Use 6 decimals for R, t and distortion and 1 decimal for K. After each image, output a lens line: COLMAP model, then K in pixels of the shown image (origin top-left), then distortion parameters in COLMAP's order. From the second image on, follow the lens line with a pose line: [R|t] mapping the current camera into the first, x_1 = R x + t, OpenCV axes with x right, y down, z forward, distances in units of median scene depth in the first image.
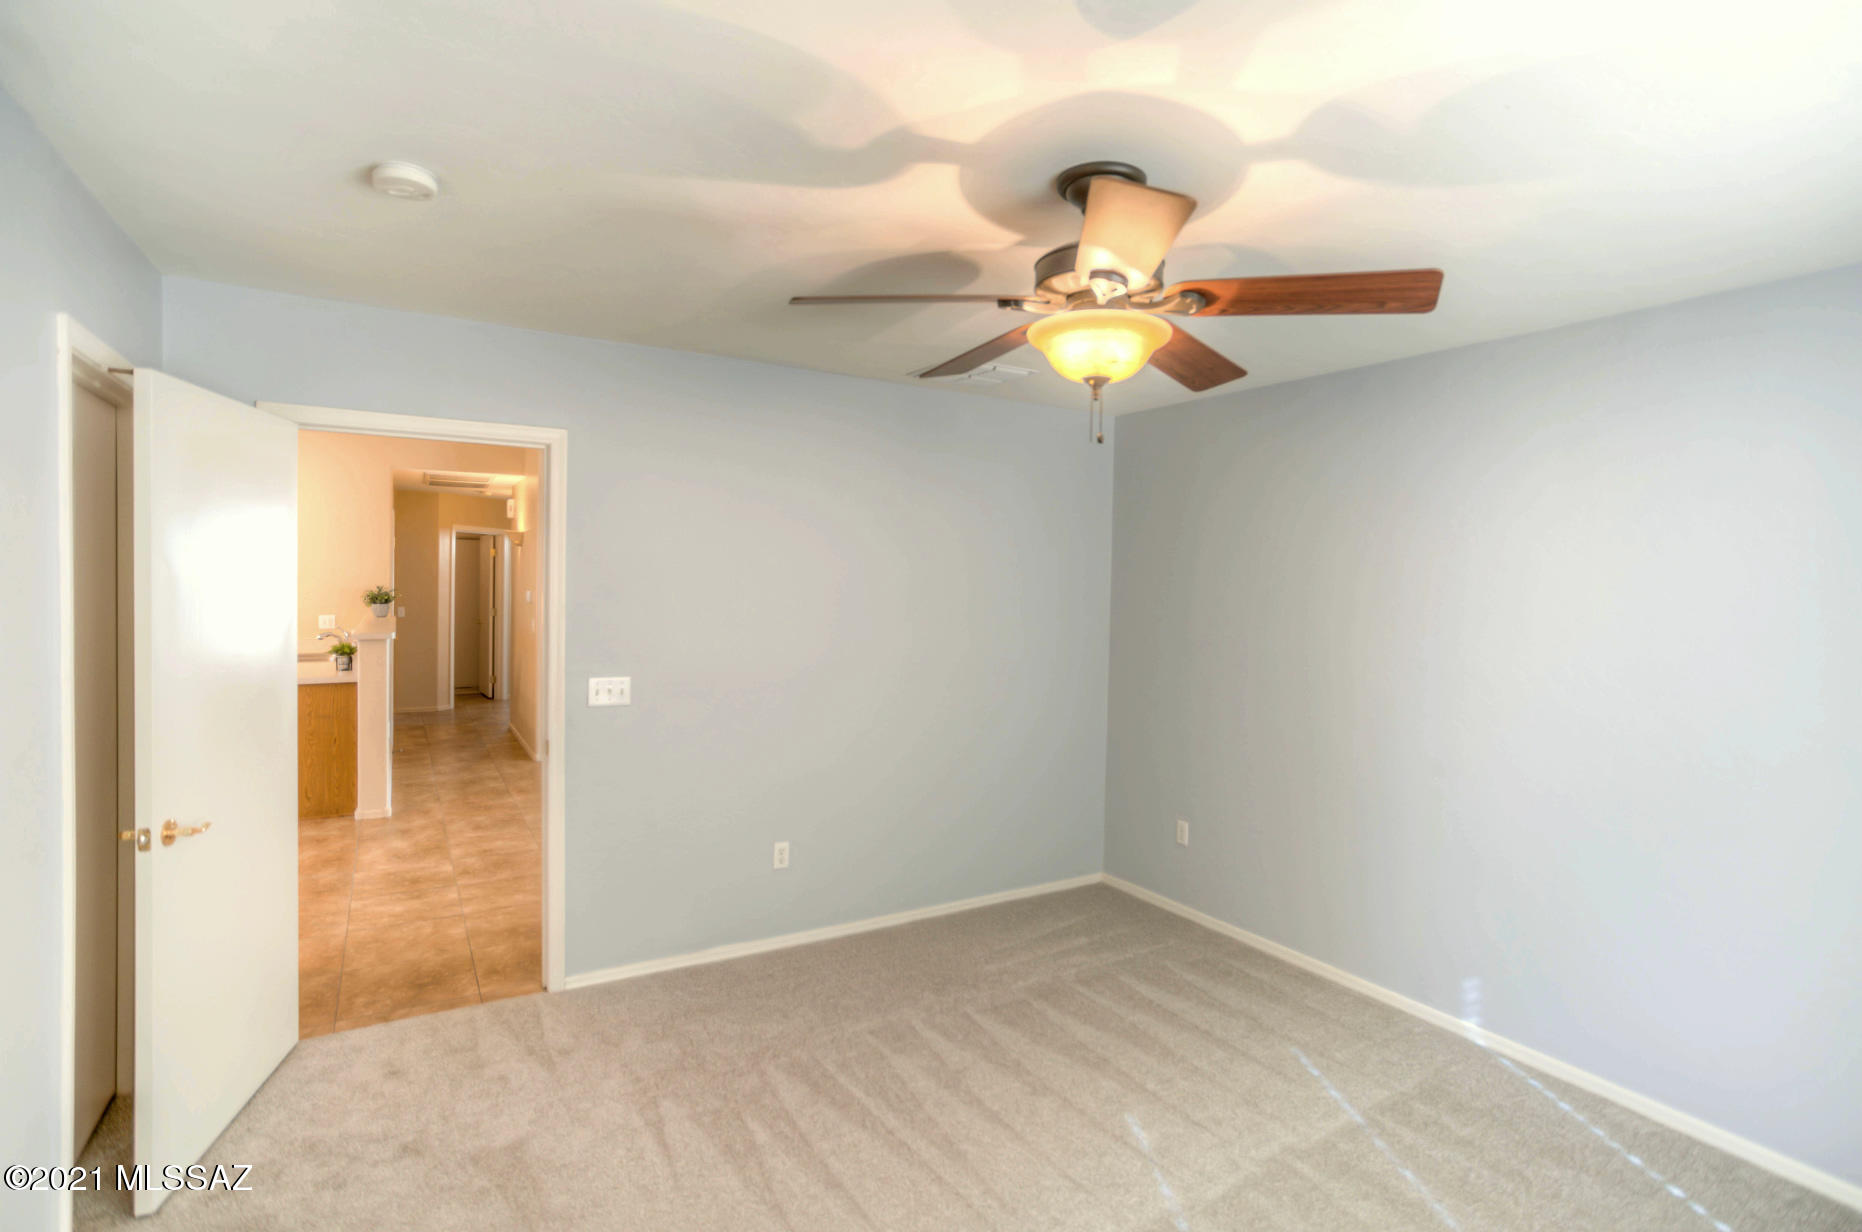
lens RADIAL K [[922.2, 0, 932.3], [0, 922.2, 608.4], [0, 0, 1]] dist [-0.033560, 0.000895]
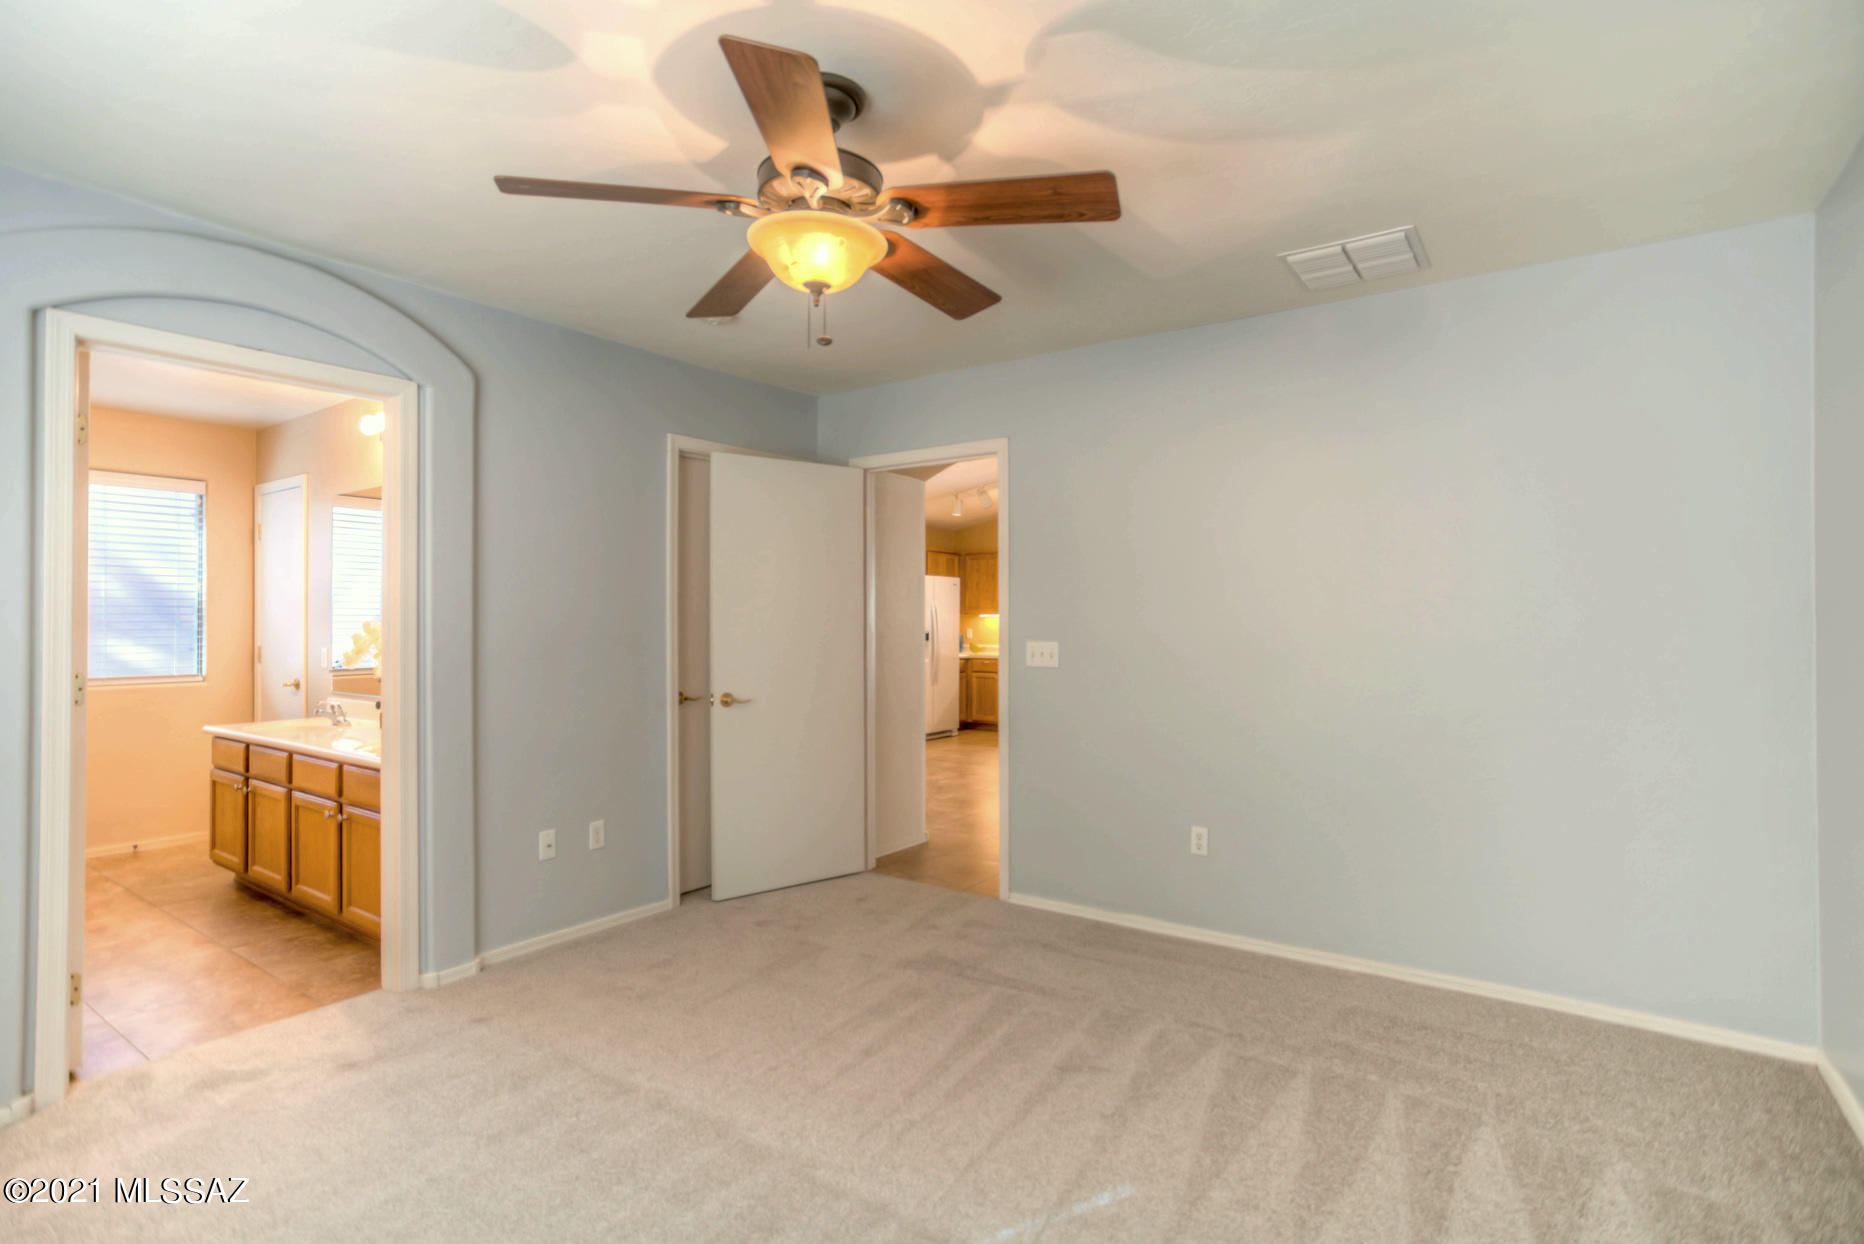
lens RADIAL K [[909.6, 0, 921.7], [0, 909.6, 609.8], [0, 0, 1]] dist [-0.056207, 0.033193]
pose [[0.392744, -0.031119, -0.919121, 0.823282], [-0.024325, 0.998726, -0.044208, 0.113759], [0.919326, 0.039720, 0.391486, 0.520974]]
